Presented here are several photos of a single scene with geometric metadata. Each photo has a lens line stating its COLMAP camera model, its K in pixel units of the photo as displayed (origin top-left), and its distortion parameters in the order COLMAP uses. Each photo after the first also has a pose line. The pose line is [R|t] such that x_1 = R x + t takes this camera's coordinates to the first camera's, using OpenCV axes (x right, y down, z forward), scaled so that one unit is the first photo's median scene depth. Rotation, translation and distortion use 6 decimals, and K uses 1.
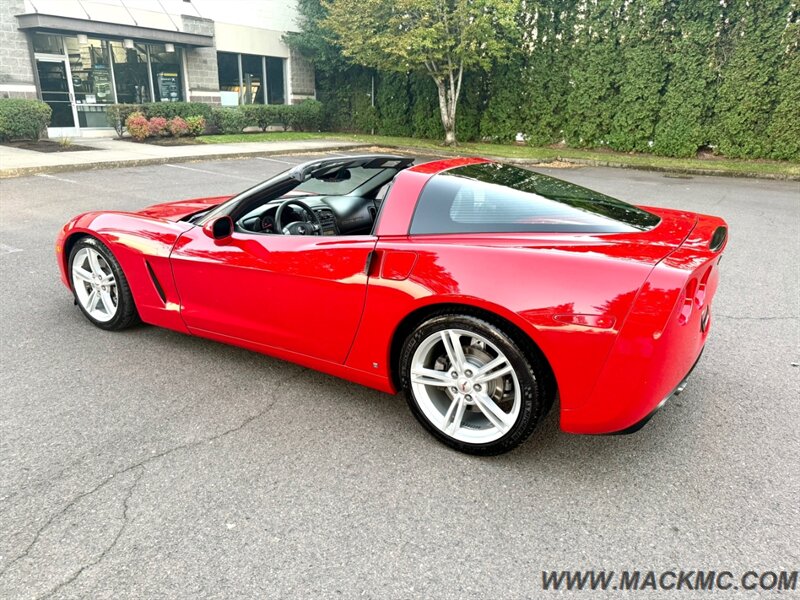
lens RADIAL K [[568.0, 0, 399.3], [0, 568.0, 296.9], [0, 0, 1]] dist [0.011544, -0.020775]
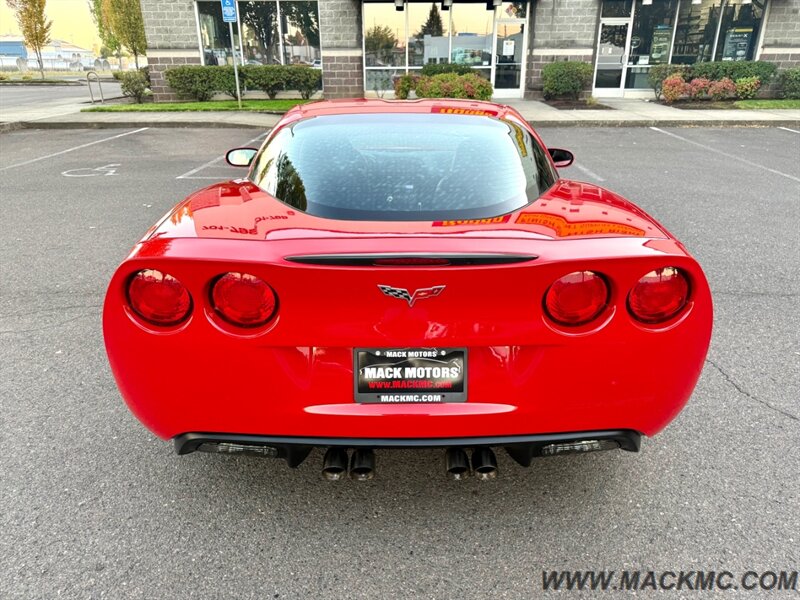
lens RADIAL K [[568.0, 0, 399.1], [0, 568.0, 292.4], [0, 0, 1]] dist [0.011544, -0.020775]
pose [[0.536689, 0.291053, -0.791993, 0.142434], [-0.253397, 0.950894, 0.177735, -0.023597], [0.804832, 0.105300, 0.584086, 0.097161]]
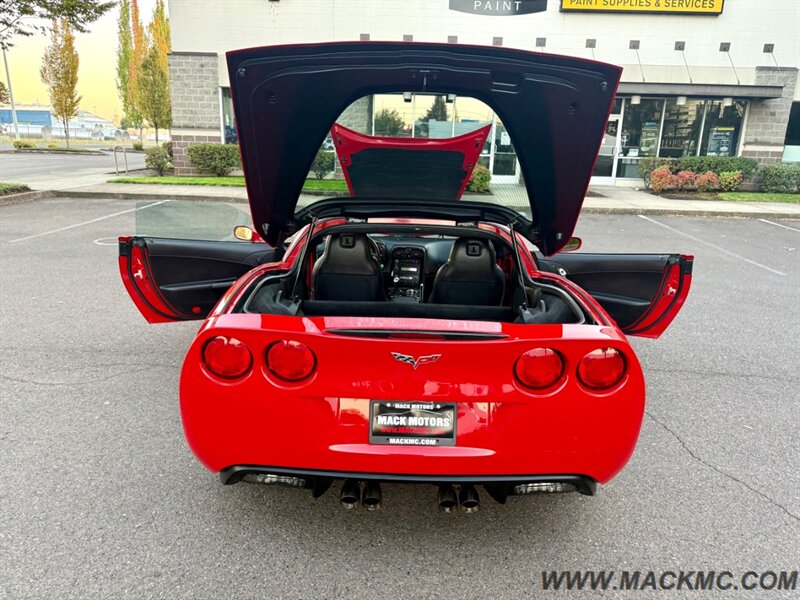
lens RADIAL K [[568.0, 0, 398.1], [0, 568.0, 288.8], [0, 0, 1]] dist [0.011544, -0.020775]
pose [[0.527912, 0.203756, -0.824496, 0.164656], [-0.286031, 0.956737, 0.053295, -0.027461], [0.799685, 0.207696, 0.563353, 0.078902]]
